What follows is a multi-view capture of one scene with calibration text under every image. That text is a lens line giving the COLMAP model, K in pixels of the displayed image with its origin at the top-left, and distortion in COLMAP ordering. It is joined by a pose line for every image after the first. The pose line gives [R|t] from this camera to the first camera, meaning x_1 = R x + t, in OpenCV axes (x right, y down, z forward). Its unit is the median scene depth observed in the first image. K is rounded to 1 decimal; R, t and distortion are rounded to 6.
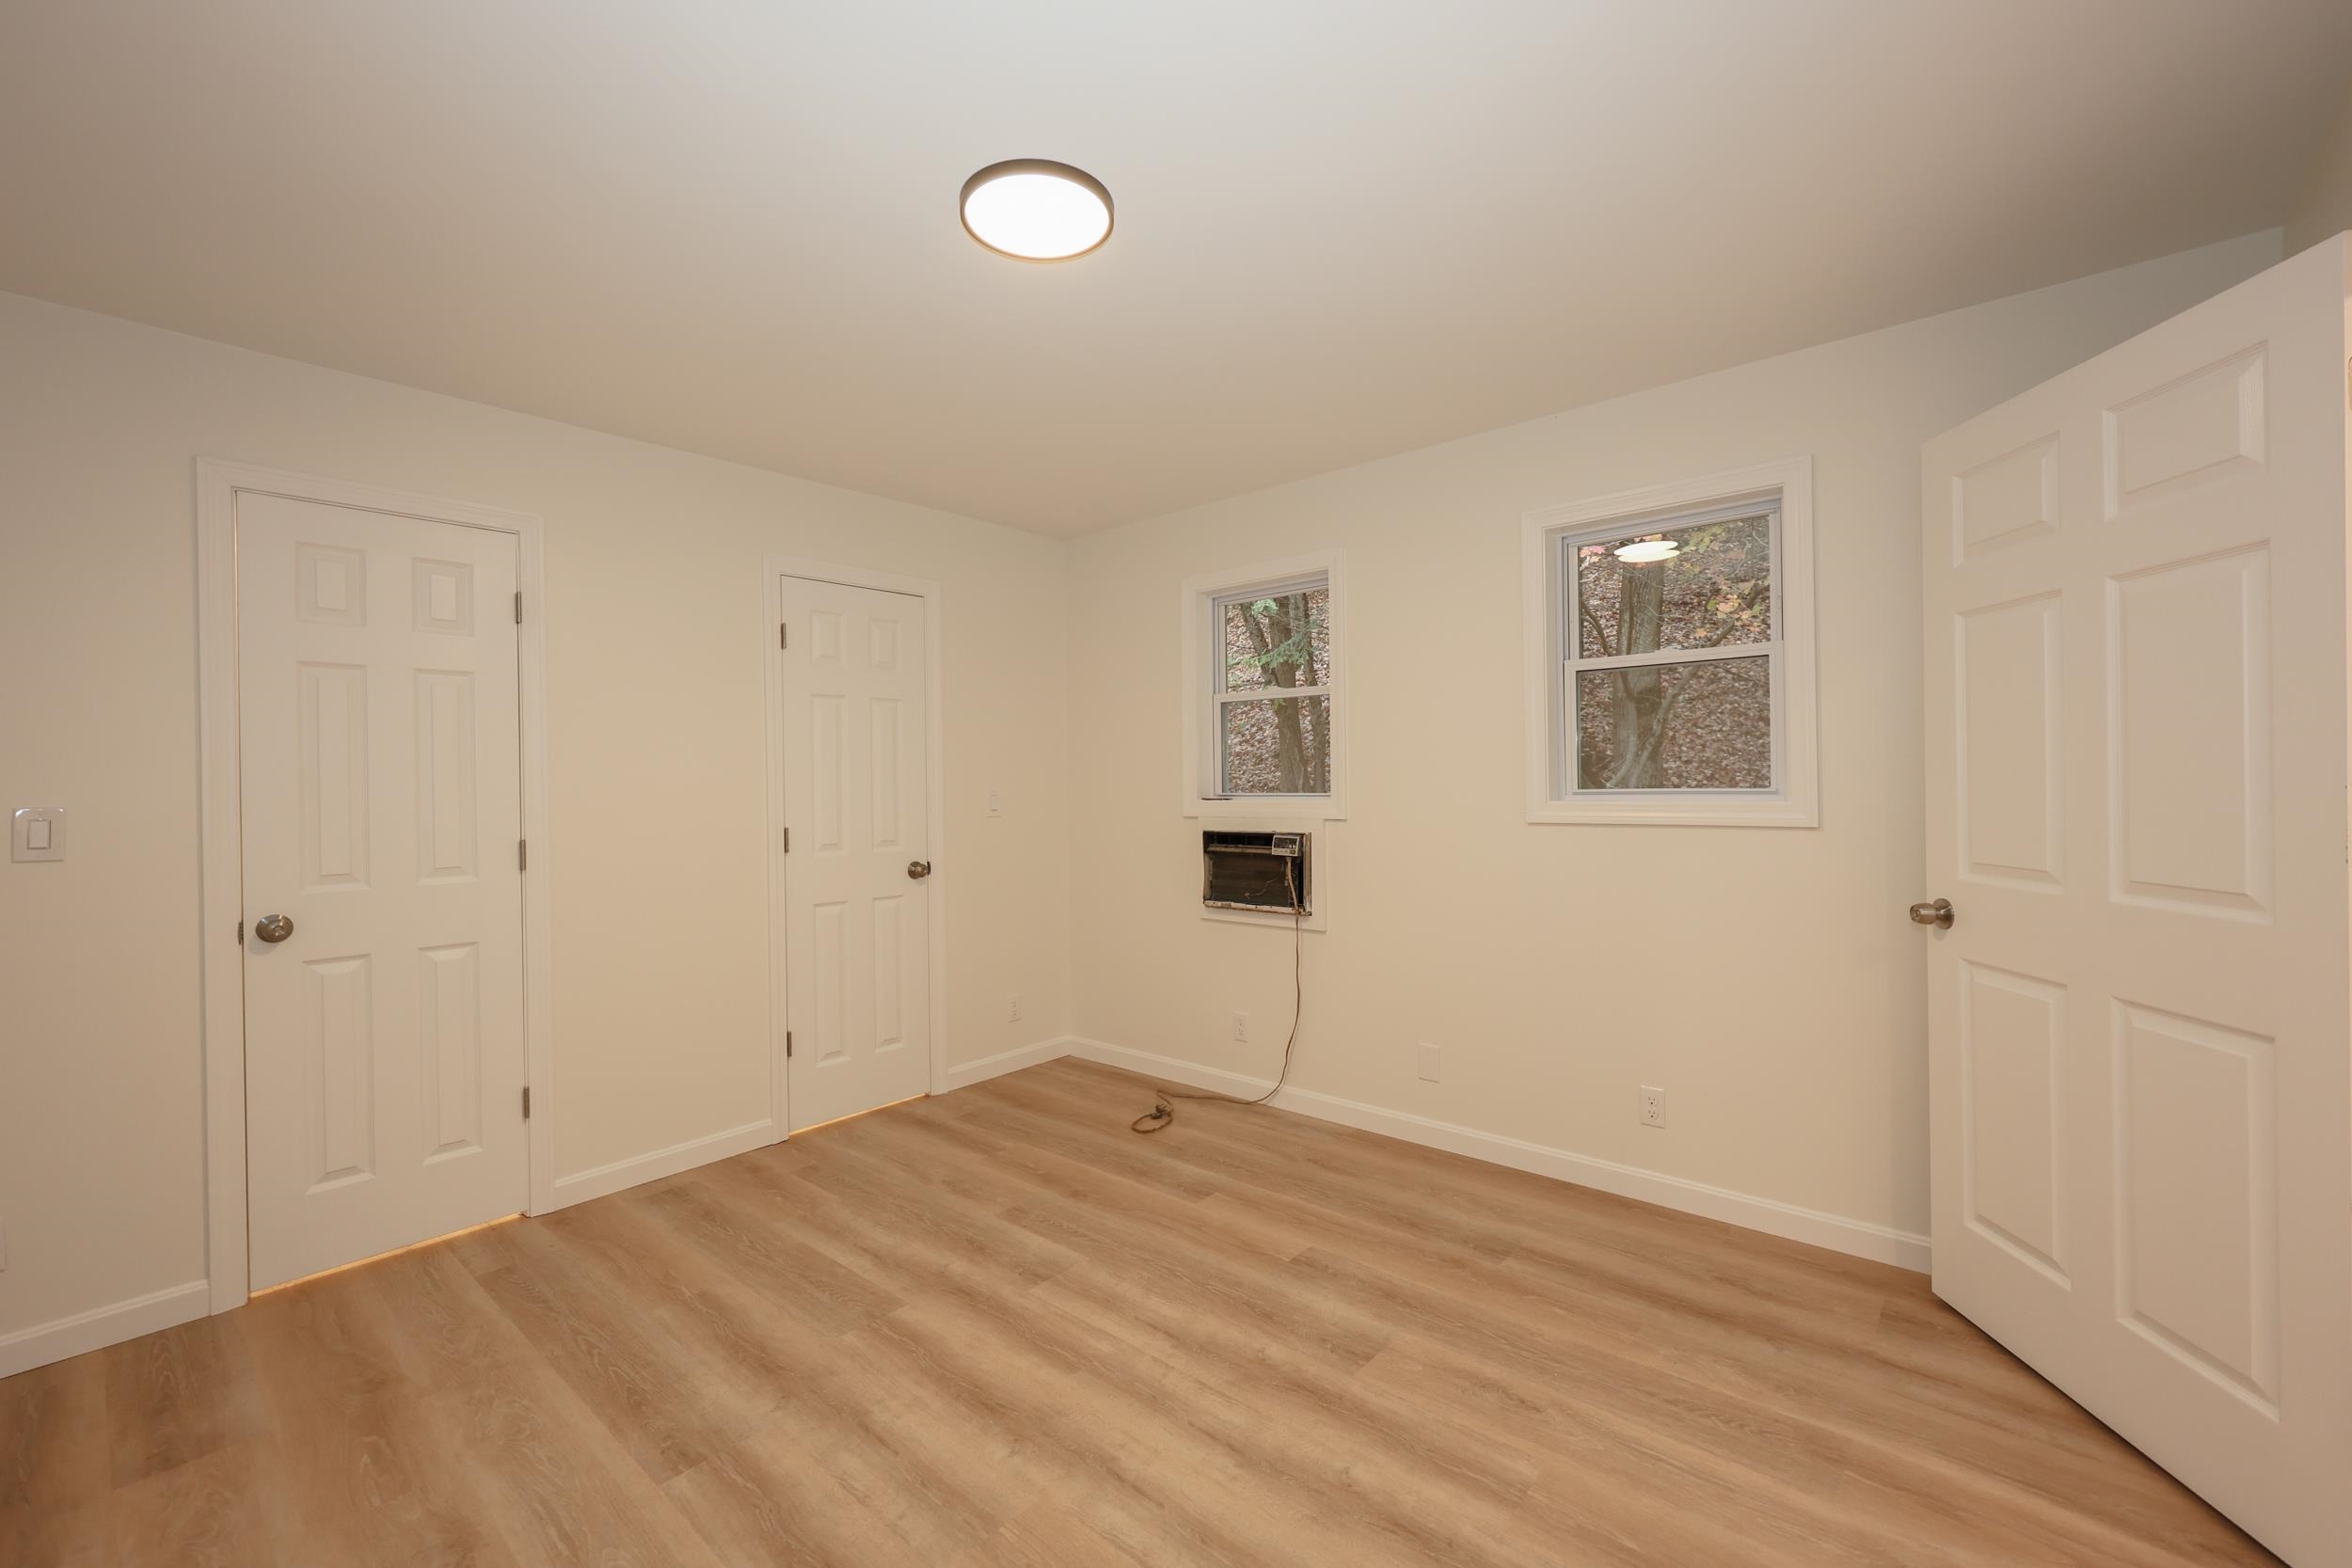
lens RADIAL K [[958.3, 0, 1171.6], [0, 958.3, 789.4], [0, 0, 1]] dist [0.004864, -0.000395]
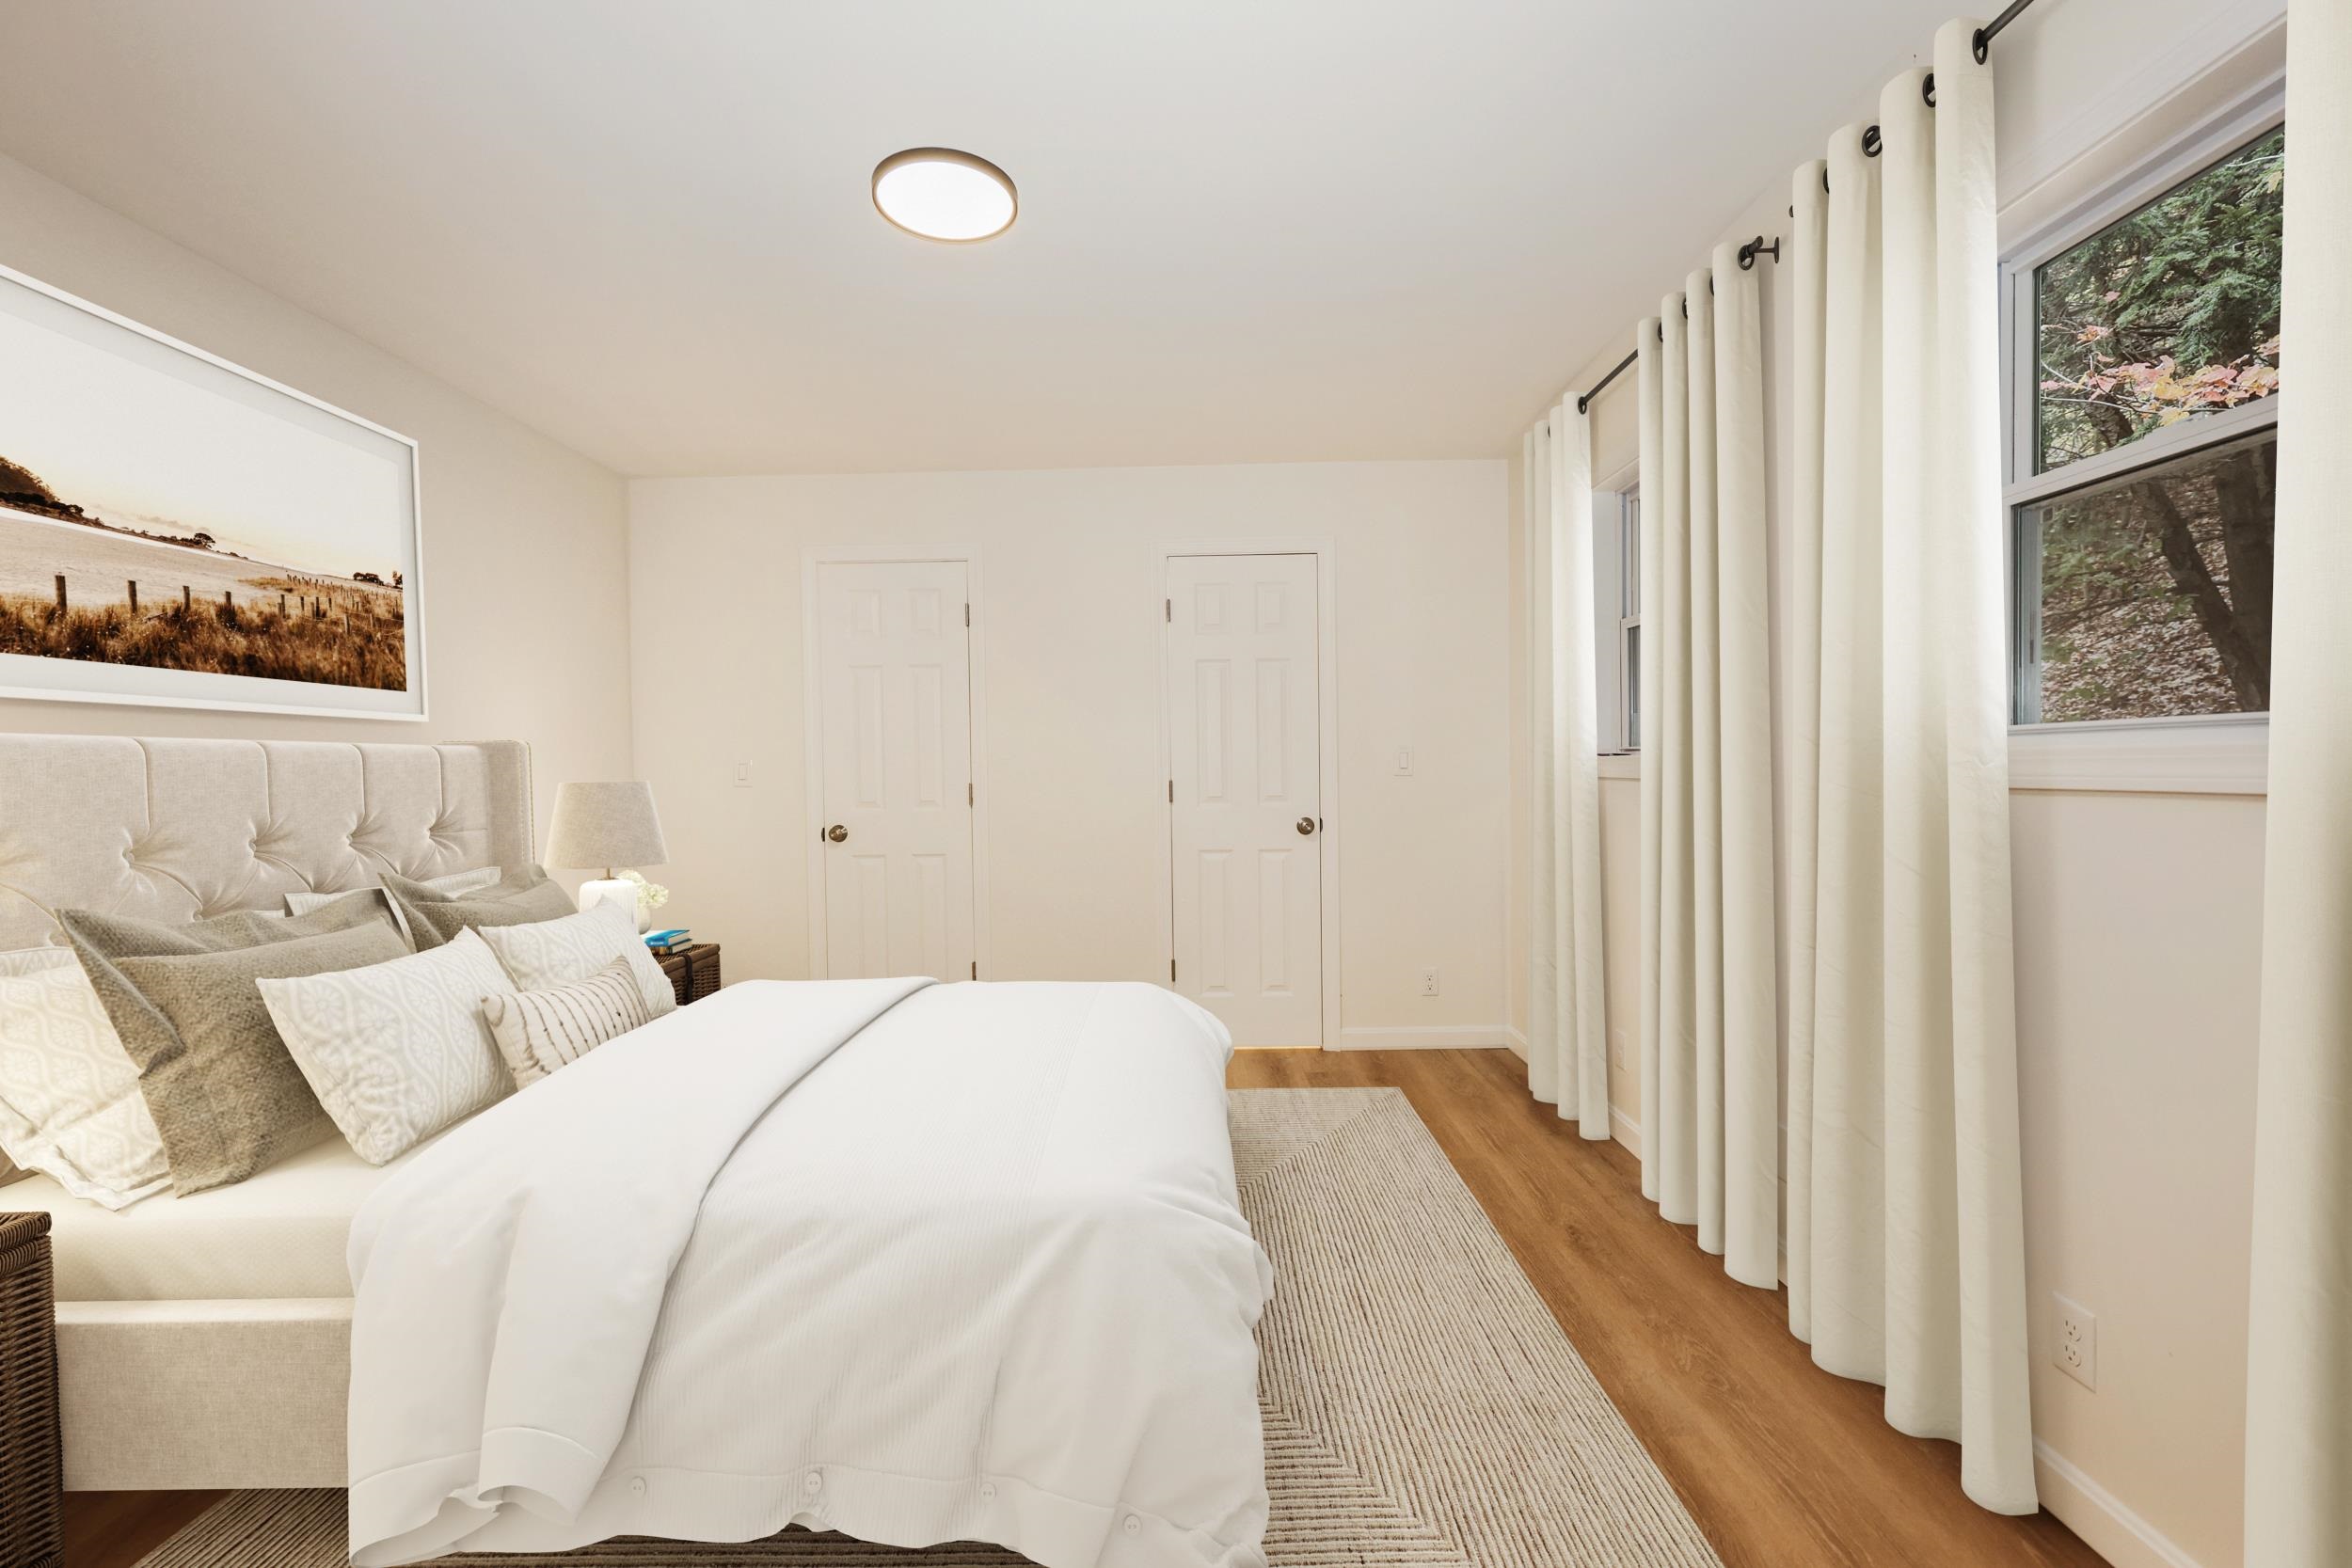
lens RADIAL K [[958.3, 0, 1171.6], [0, 958.3, 789.4], [0, 0, 1]] dist [0.004864, -0.000395]
pose [[0.665687, 0.020691, -0.745944, 0.403480], [0.001365, 0.999580, 0.028944, 0.016152], [0.746230, -0.020286, 0.665379, 0.222225]]
